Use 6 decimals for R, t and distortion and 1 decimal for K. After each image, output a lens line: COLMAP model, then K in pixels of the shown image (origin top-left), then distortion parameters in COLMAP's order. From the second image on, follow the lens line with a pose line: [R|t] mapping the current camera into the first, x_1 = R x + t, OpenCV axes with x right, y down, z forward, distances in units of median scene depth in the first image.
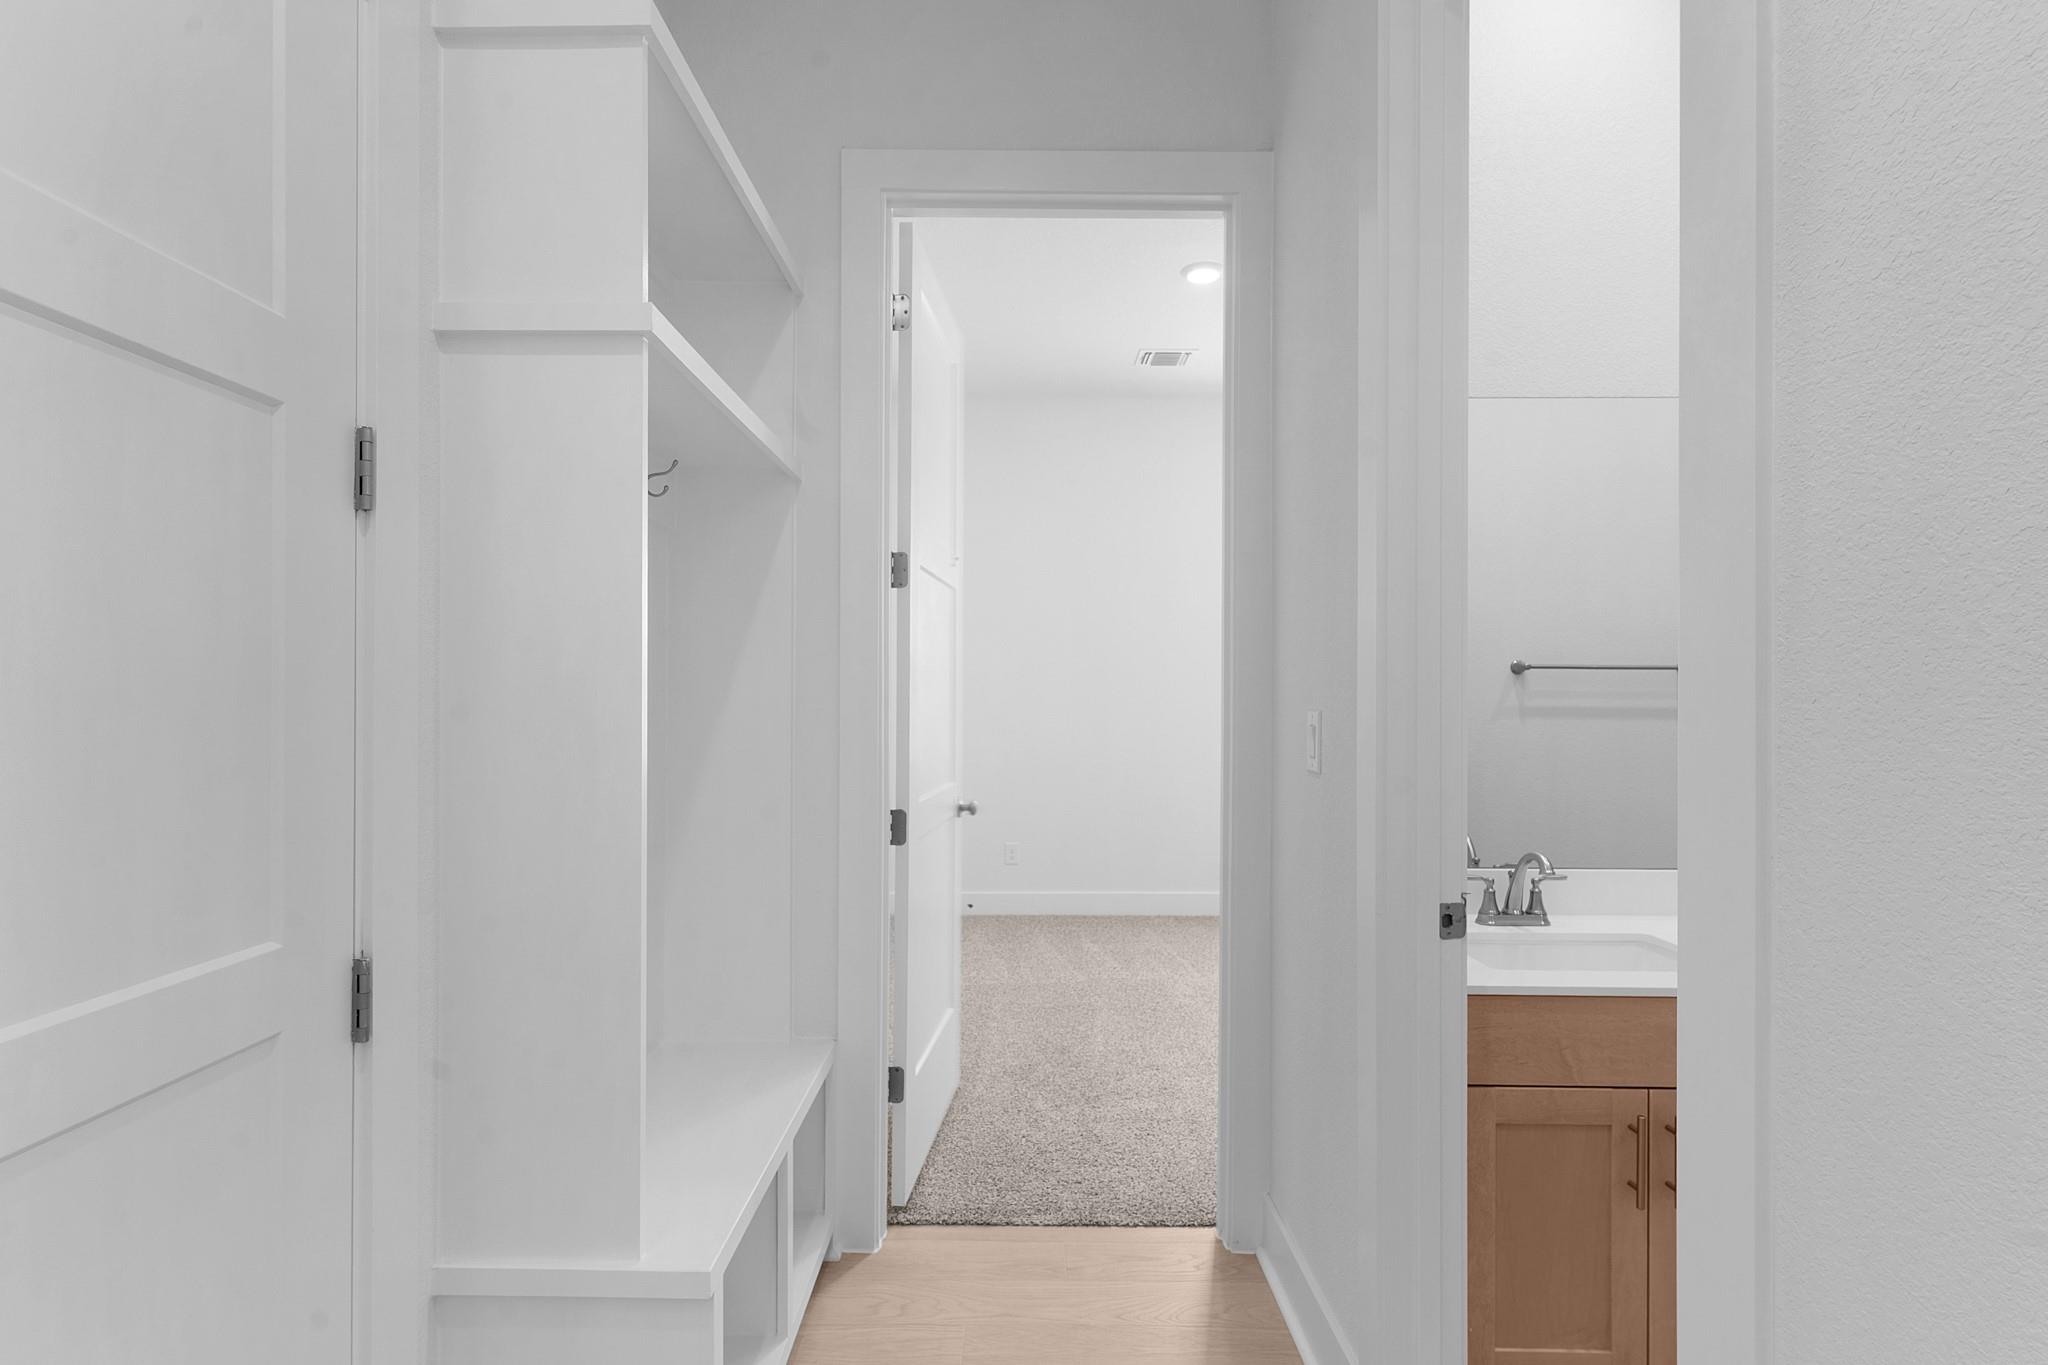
lens RADIAL K [[992.7, 0, 1026.4], [0, 992.7, 693.6], [0, 0, 1]] dist [-0.000203, -0.000557]
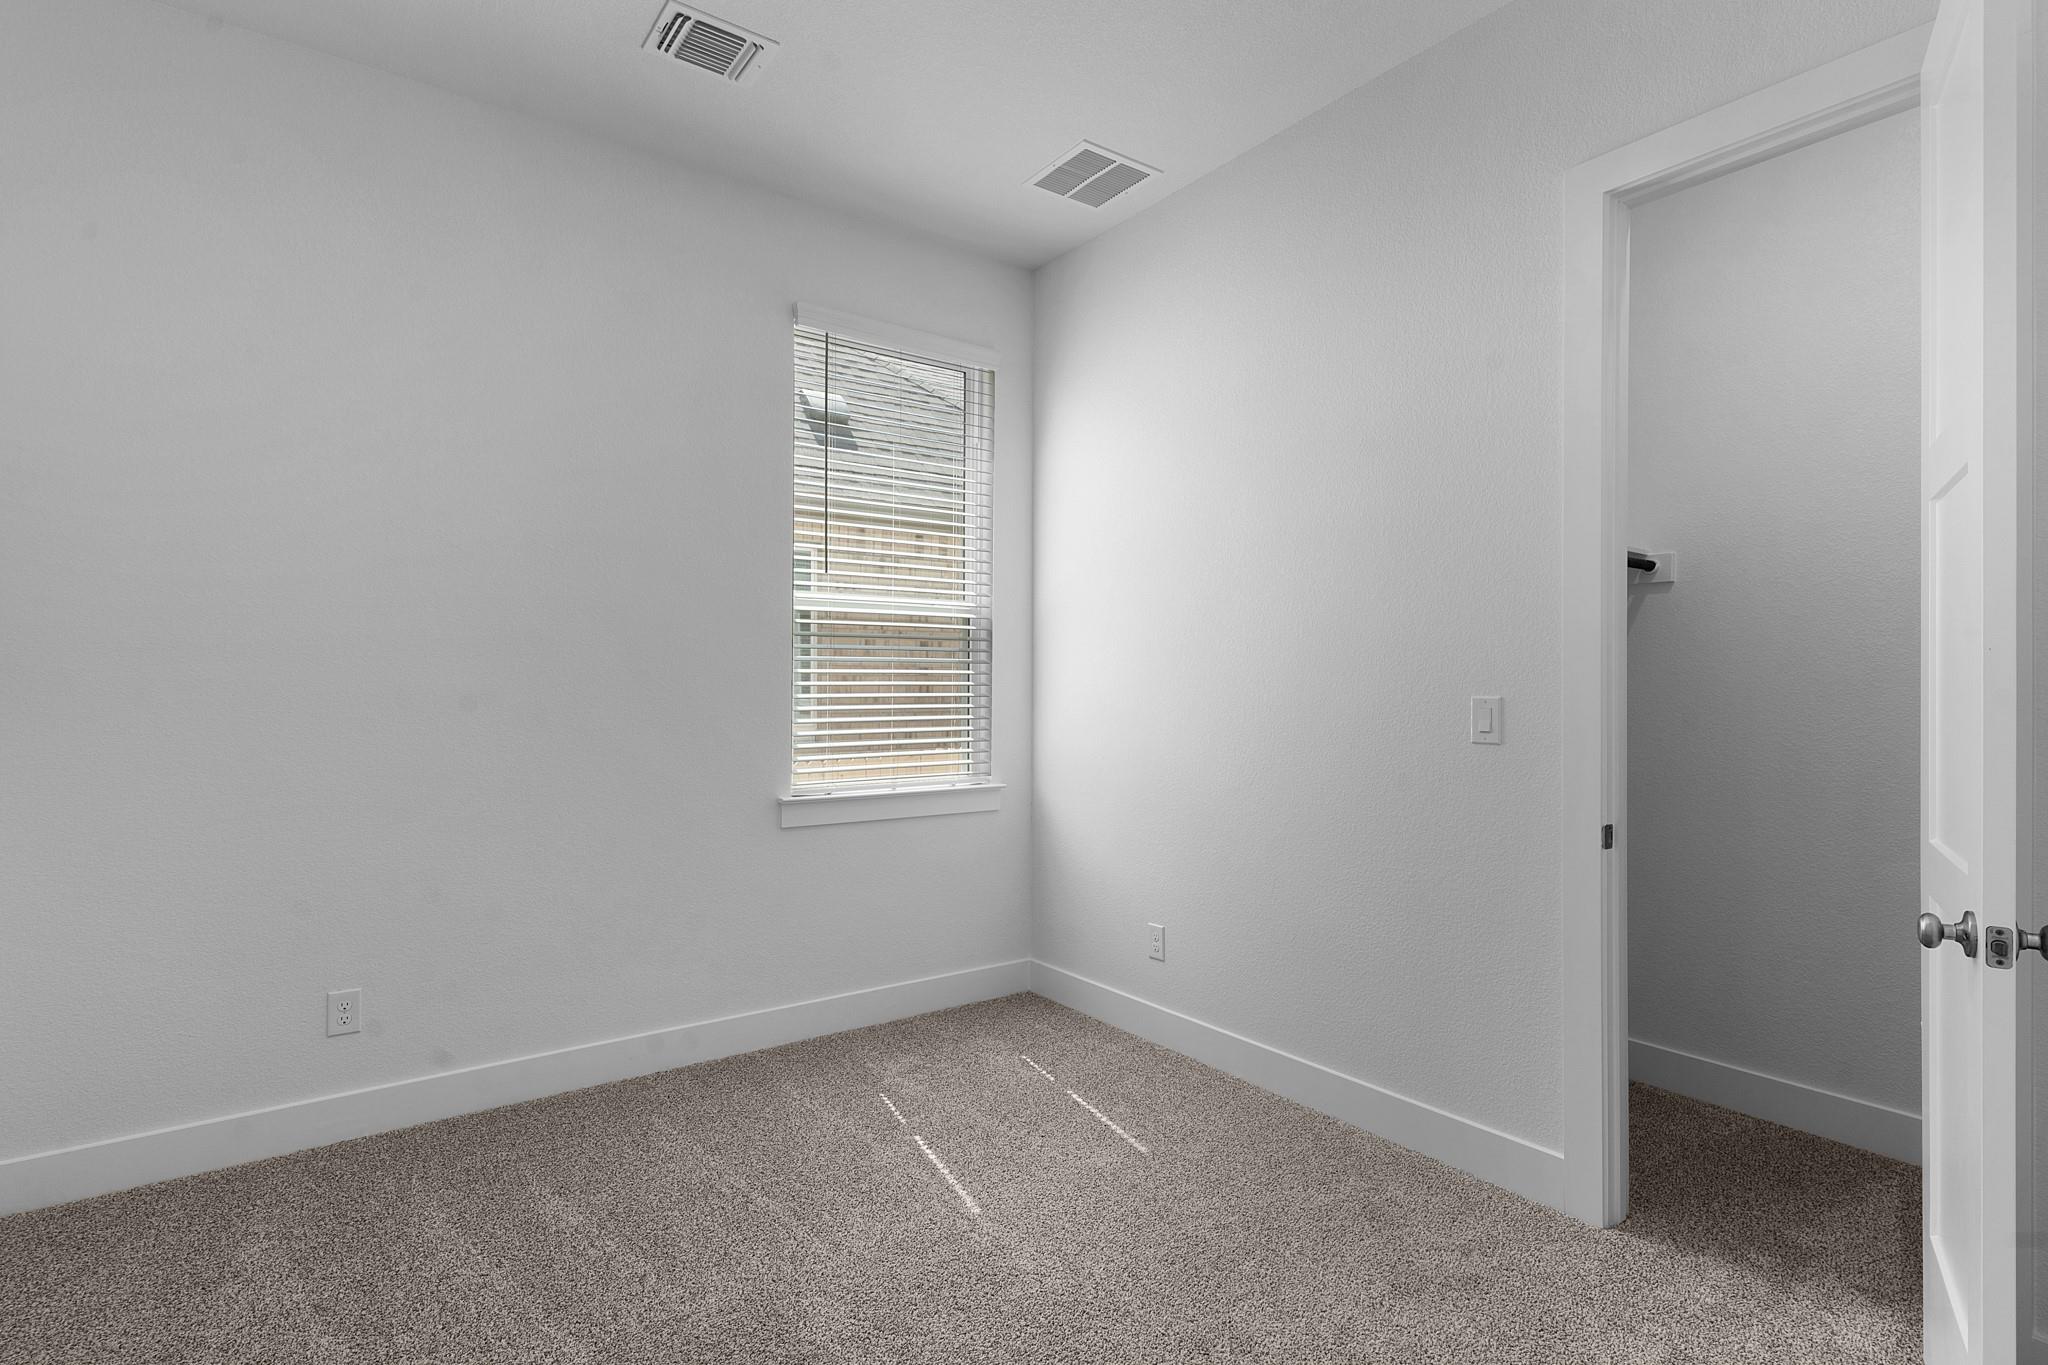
lens RADIAL K [[992.7, 0, 1024.6], [0, 992.7, 679.7], [0, 0, 1]] dist [-0.000203, -0.000557]
pose [[0.813911, 0.000152, 0.580989, -0.030978], [0.001507, 0.999996, -0.002374, 0.000476], [-0.580987, 0.002808, 0.813908, 0.486034]]
